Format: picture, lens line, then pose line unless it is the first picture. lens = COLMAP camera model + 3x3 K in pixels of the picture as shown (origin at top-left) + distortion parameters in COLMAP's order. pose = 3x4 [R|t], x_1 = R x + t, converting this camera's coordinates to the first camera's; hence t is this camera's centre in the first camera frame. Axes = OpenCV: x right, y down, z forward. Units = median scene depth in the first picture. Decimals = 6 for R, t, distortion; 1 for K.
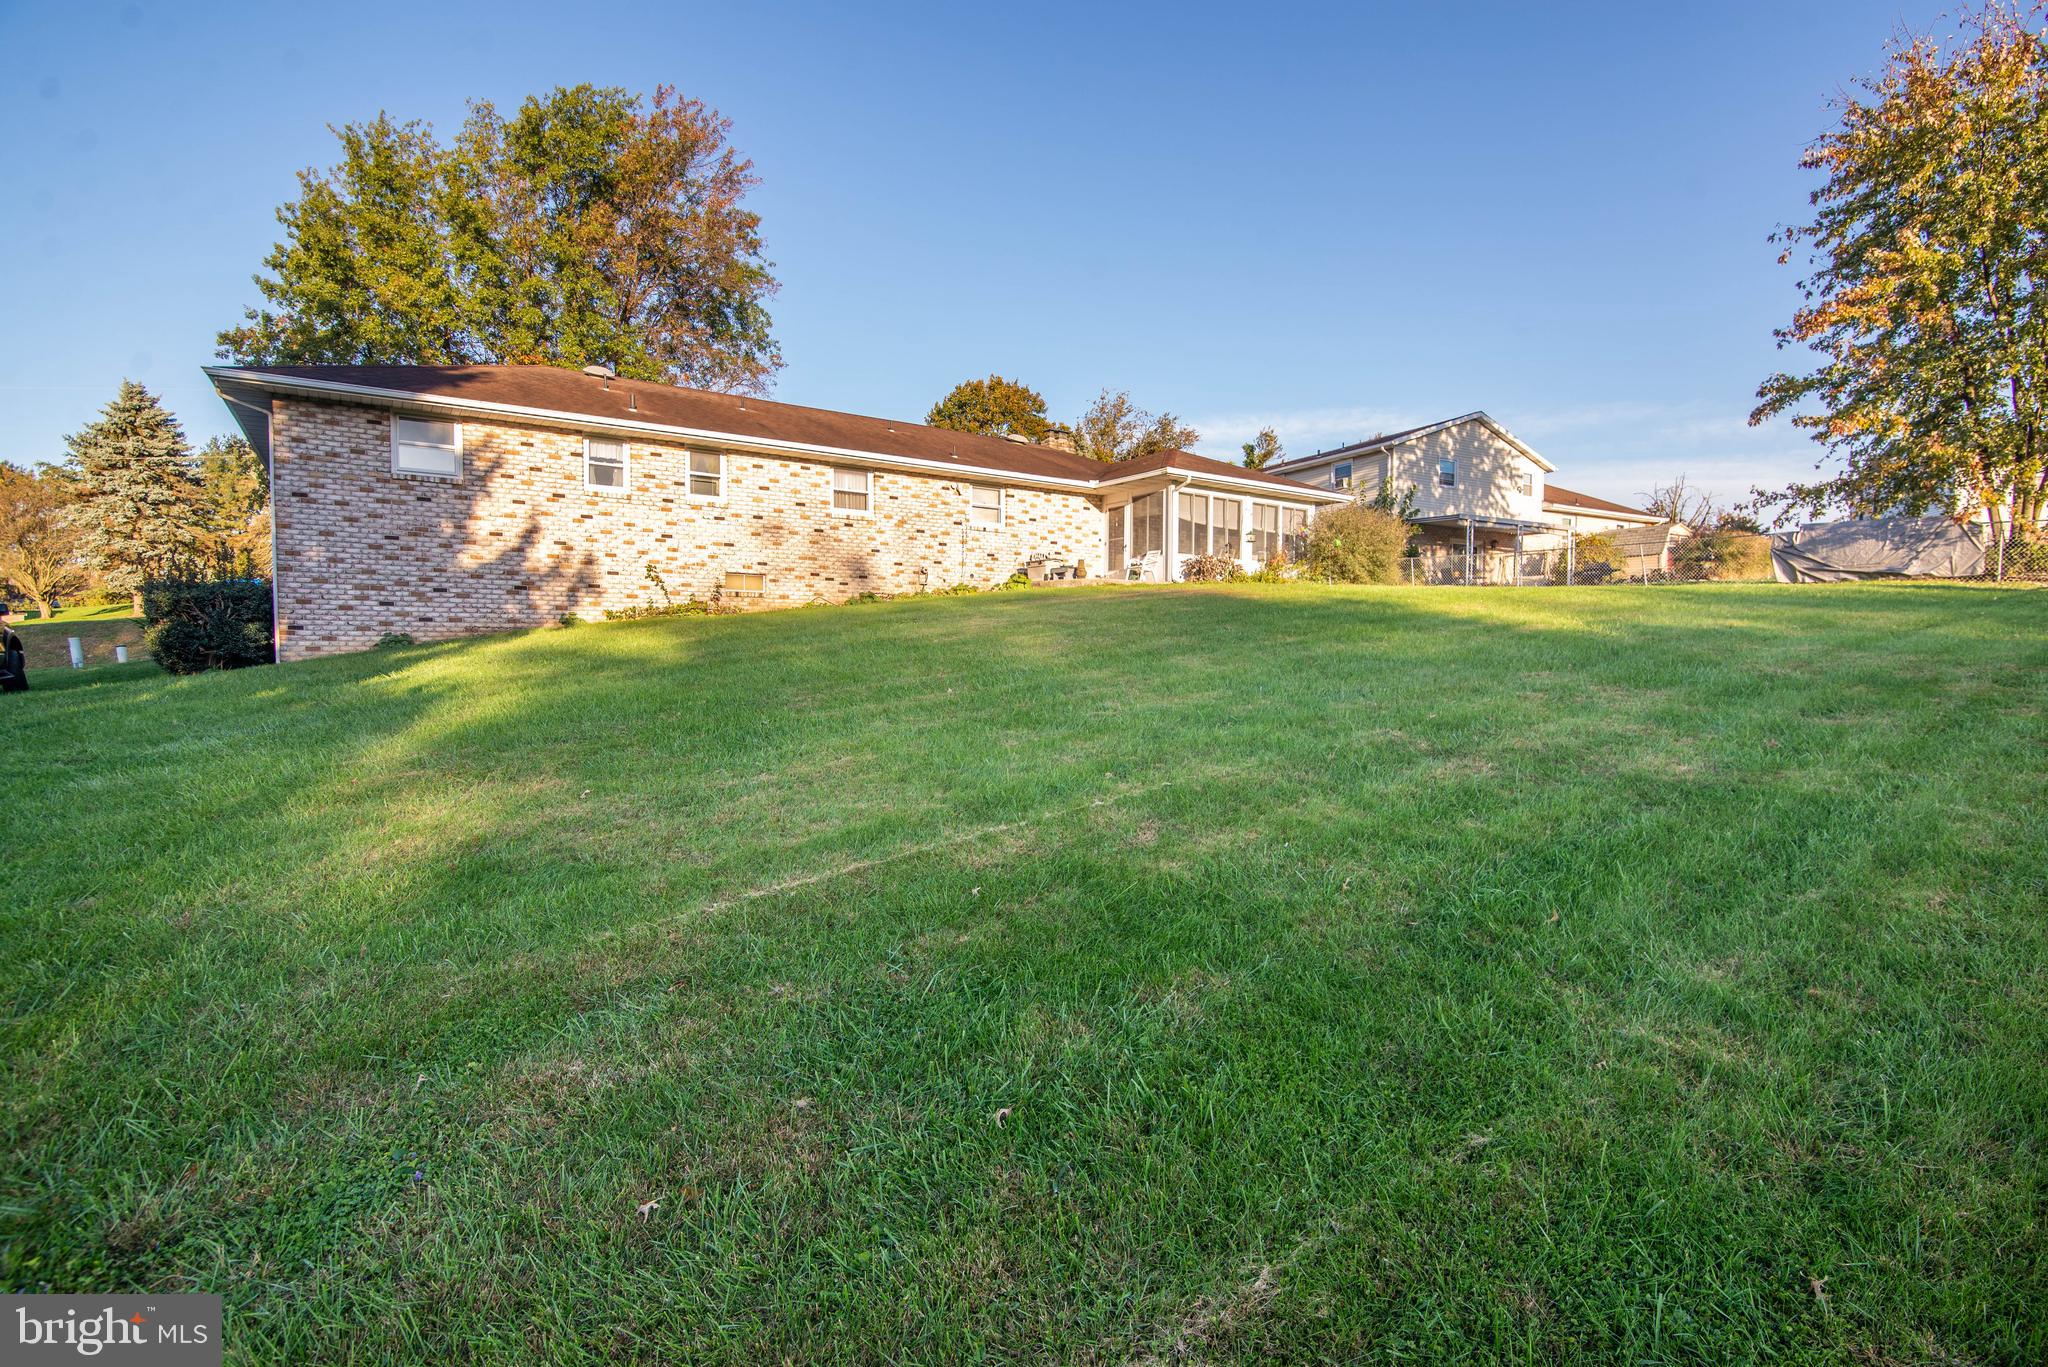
lens RADIAL K [[944.8, 0, 1036.5], [0, 944.8, 683.2], [0, 0, 1]] dist [-0.019030, 0.001161]
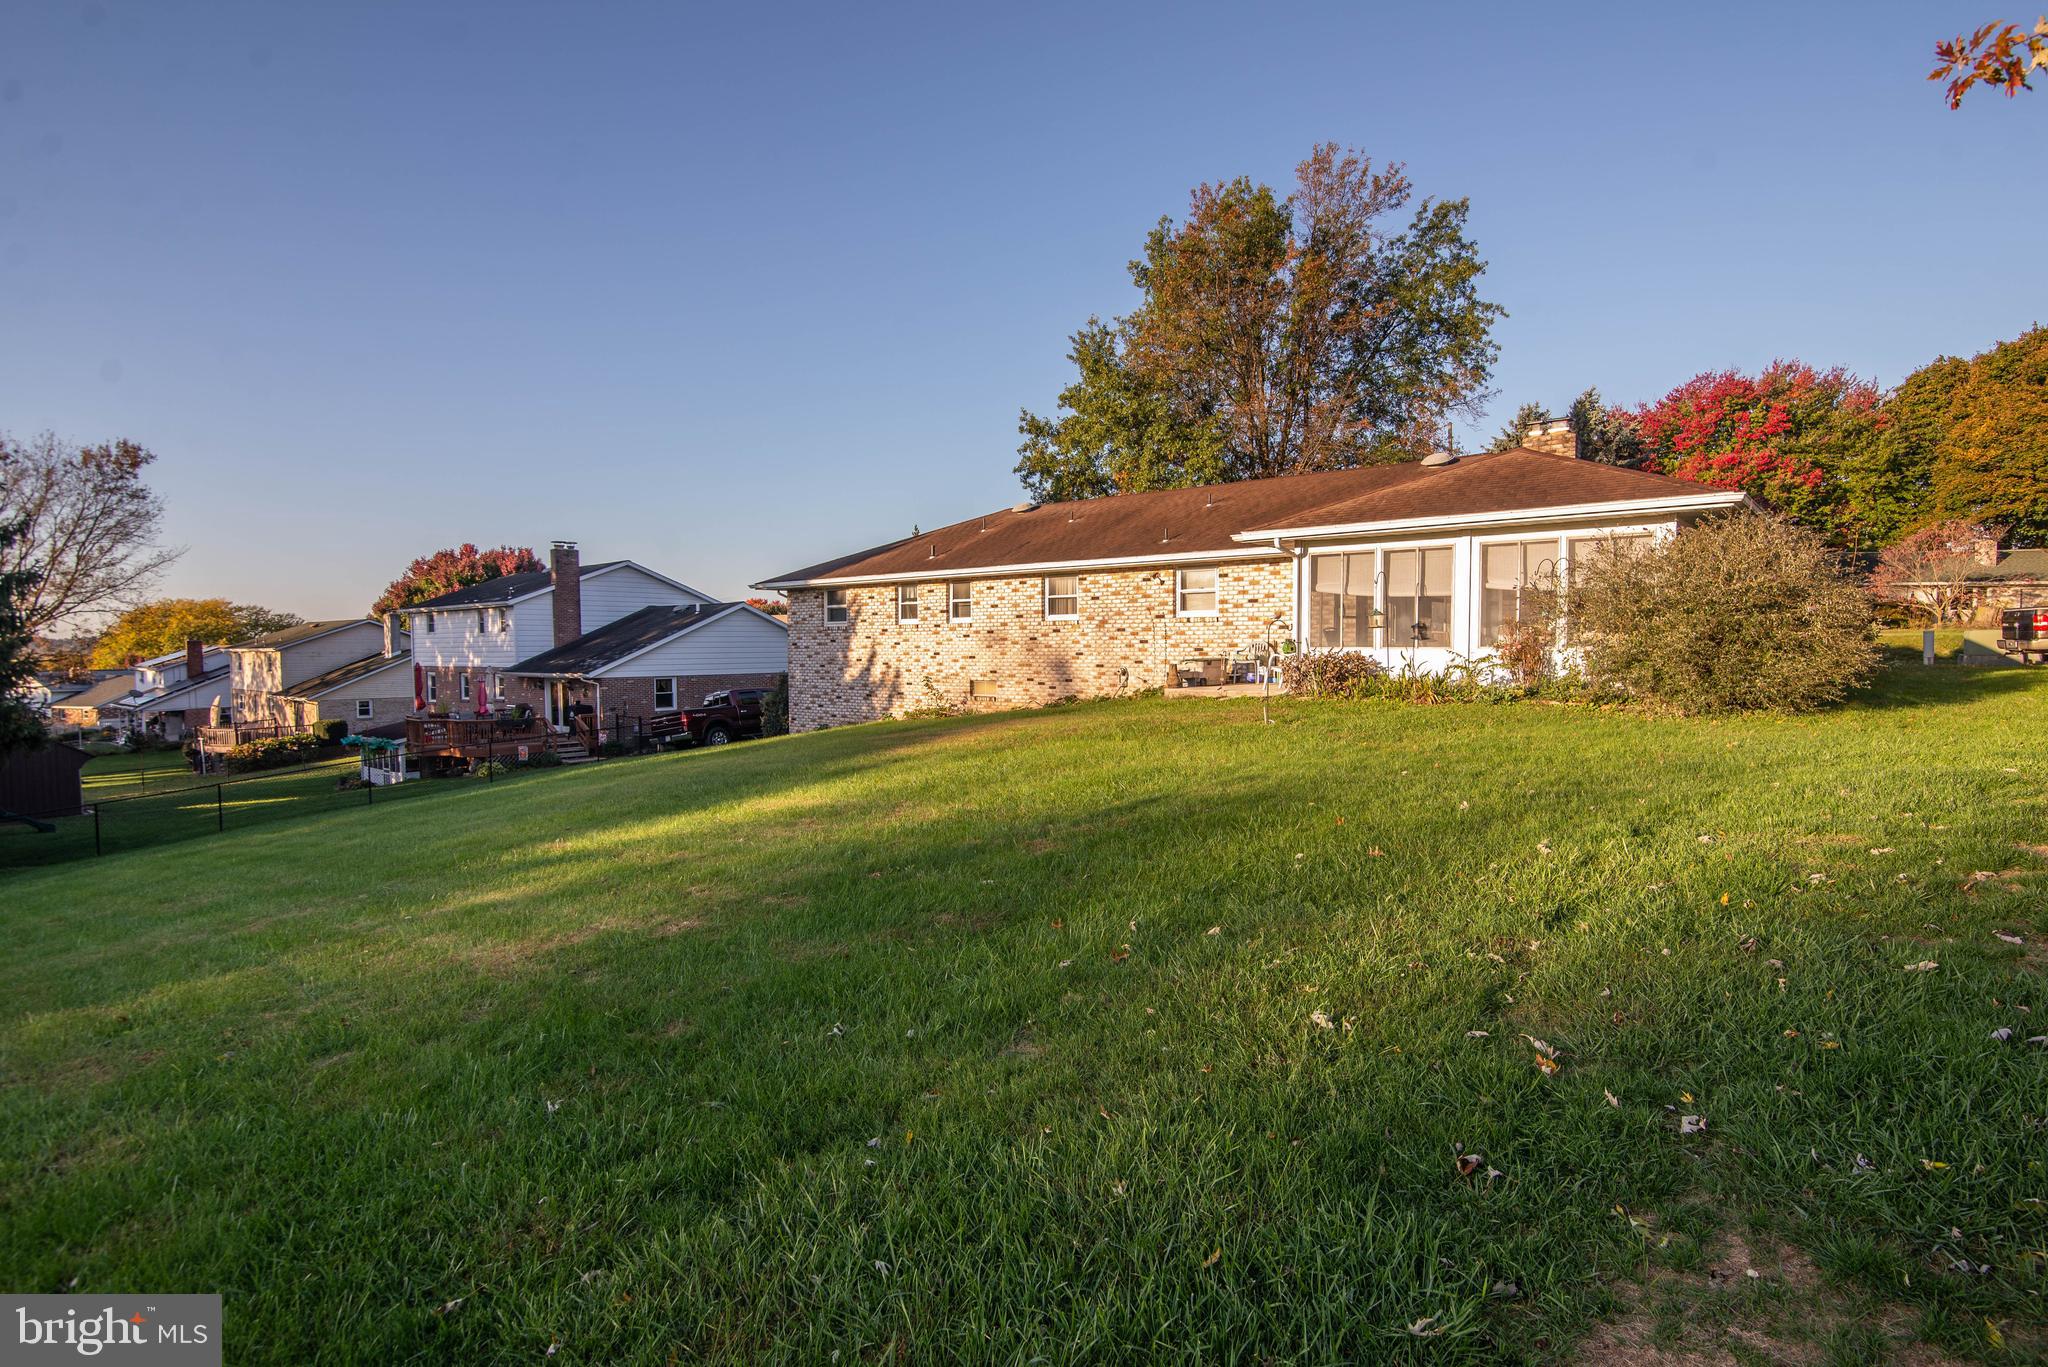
lens RADIAL K [[1032.4, 0, 1013.6], [0, 1032.4, 669.7], [0, 0, 1]] dist [0.006128, 0.000478]
pose [[0.240270, 0.018861, -0.970523, 0.898907], [-0.025038, 0.999599, 0.013227, -0.139862], [0.970383, 0.021122, 0.240646, 0.688759]]
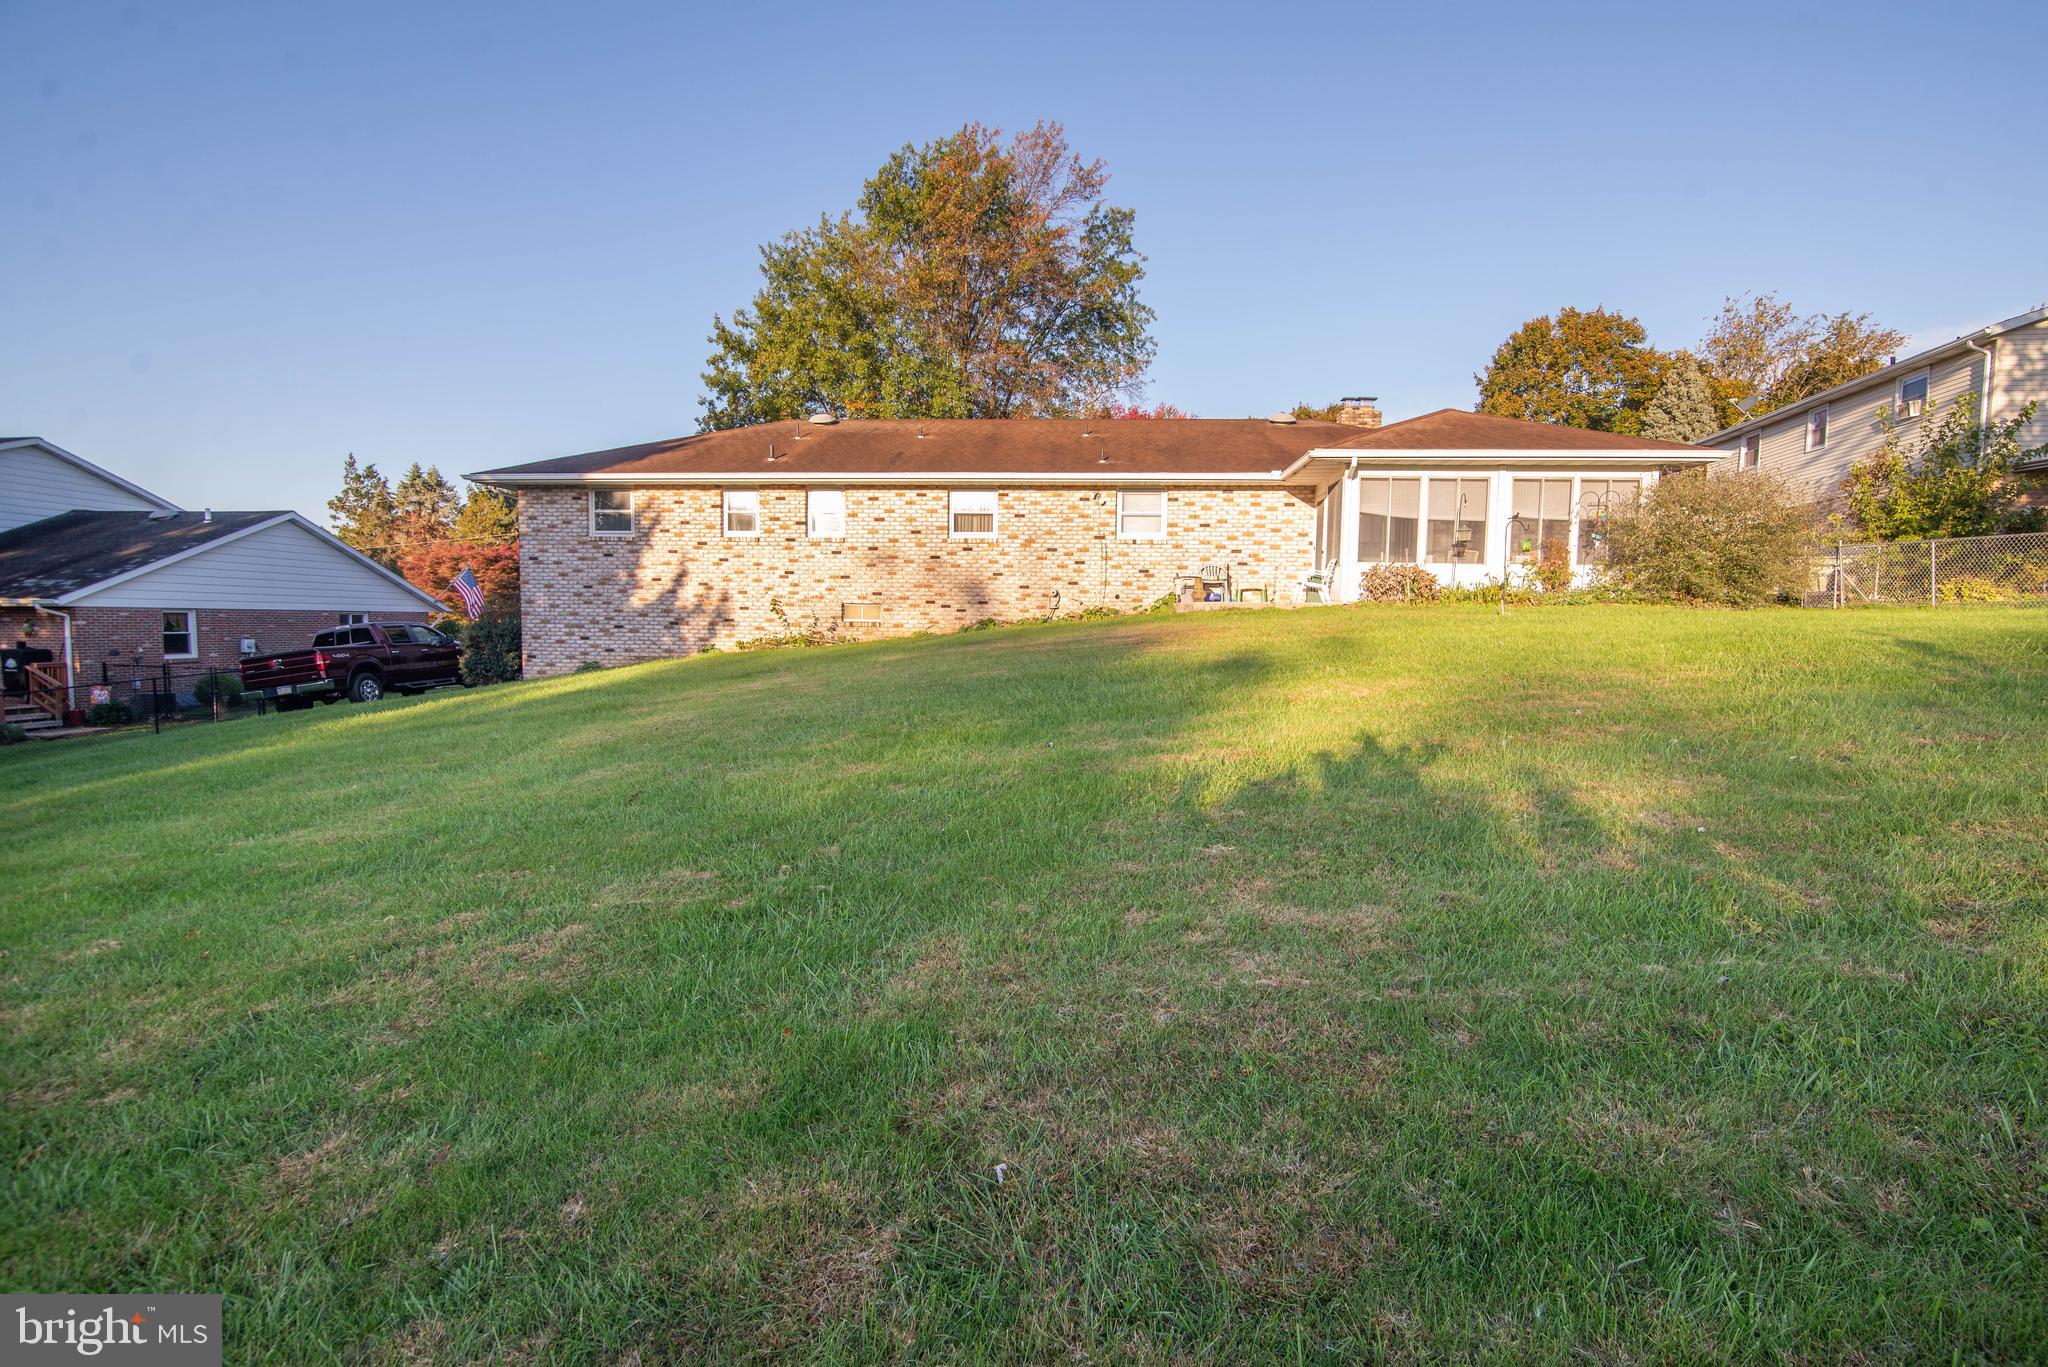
lens RADIAL K [[944.8, 0, 1027.2], [0, 944.8, 685.2], [0, 0, 1]] dist [-0.019030, 0.001161]
pose [[0.766719, 0.049631, -0.640062, 0.472787], [-0.031797, 0.998719, 0.039353, -0.069860], [0.641195, -0.009820, 0.767315, 0.304089]]
